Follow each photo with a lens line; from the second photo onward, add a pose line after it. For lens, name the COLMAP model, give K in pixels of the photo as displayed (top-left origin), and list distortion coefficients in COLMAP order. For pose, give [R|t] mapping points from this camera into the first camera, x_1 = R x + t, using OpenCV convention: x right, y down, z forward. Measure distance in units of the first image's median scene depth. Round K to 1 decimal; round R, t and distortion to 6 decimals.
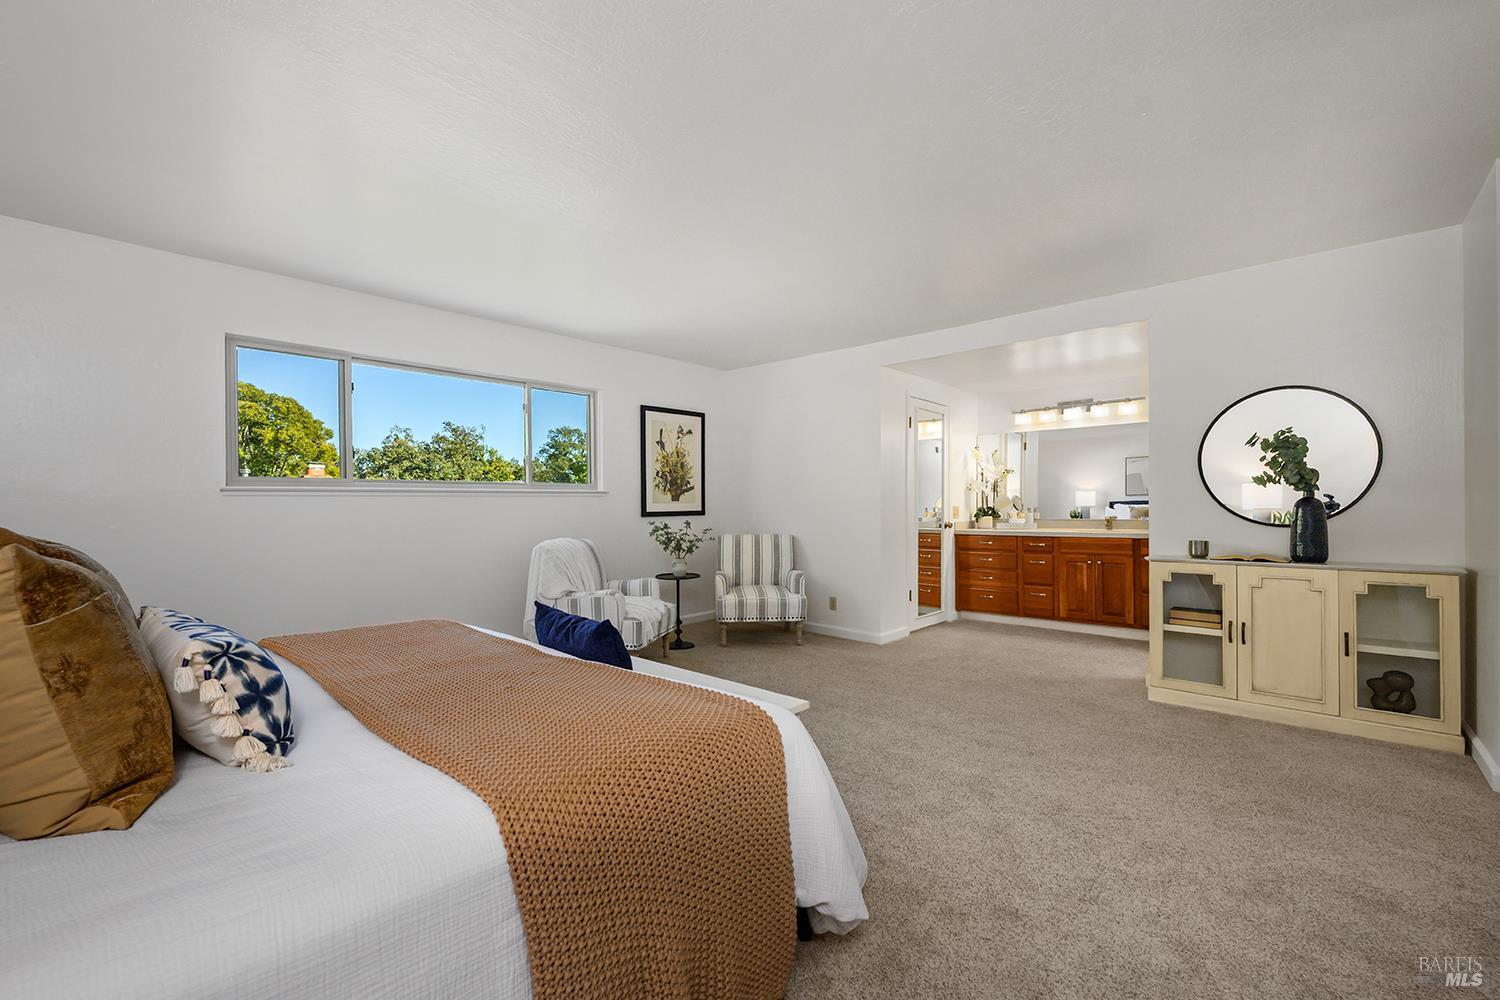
lens RADIAL K [[684.1, 0, 755.5], [0, 684.1, 500.7], [0, 0, 1]] dist [-0.001795, -0.000096]
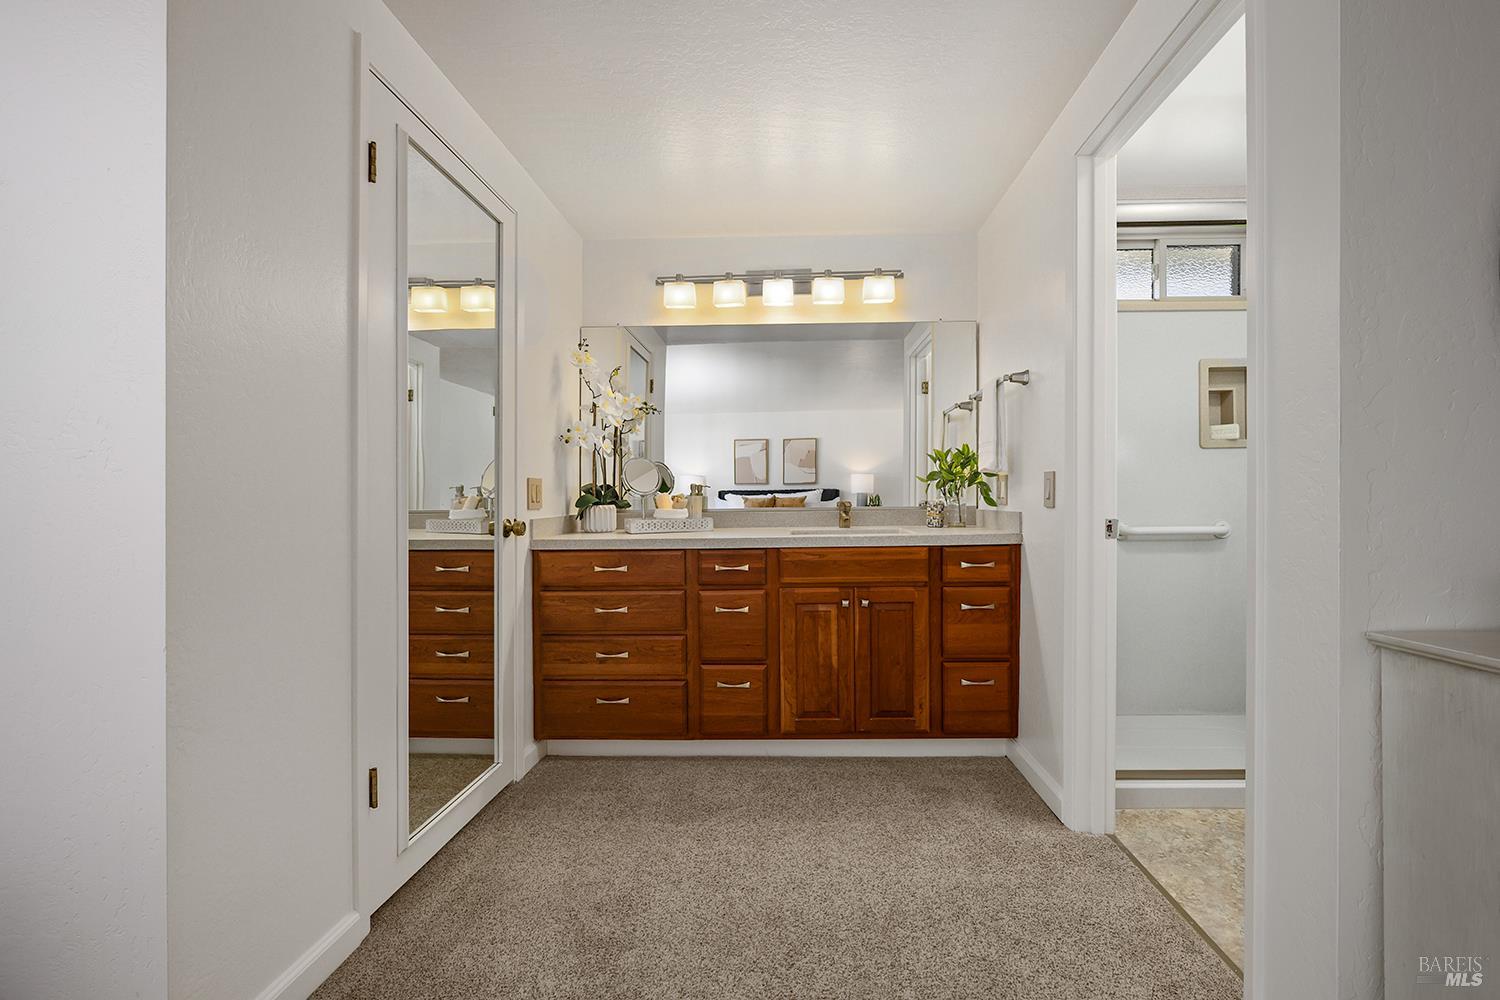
lens RADIAL K [[608.9, 0, 757.8], [0, 608.9, 501.7], [0, 0, 1]] dist [-0.002150, -0.000028]
pose [[0.791493, -0.003128, 0.611170, 0.175914], [0.003234, 0.999994, 0.000929, 0.020524], [-0.611170, 0.001241, 0.791499, 0.625714]]
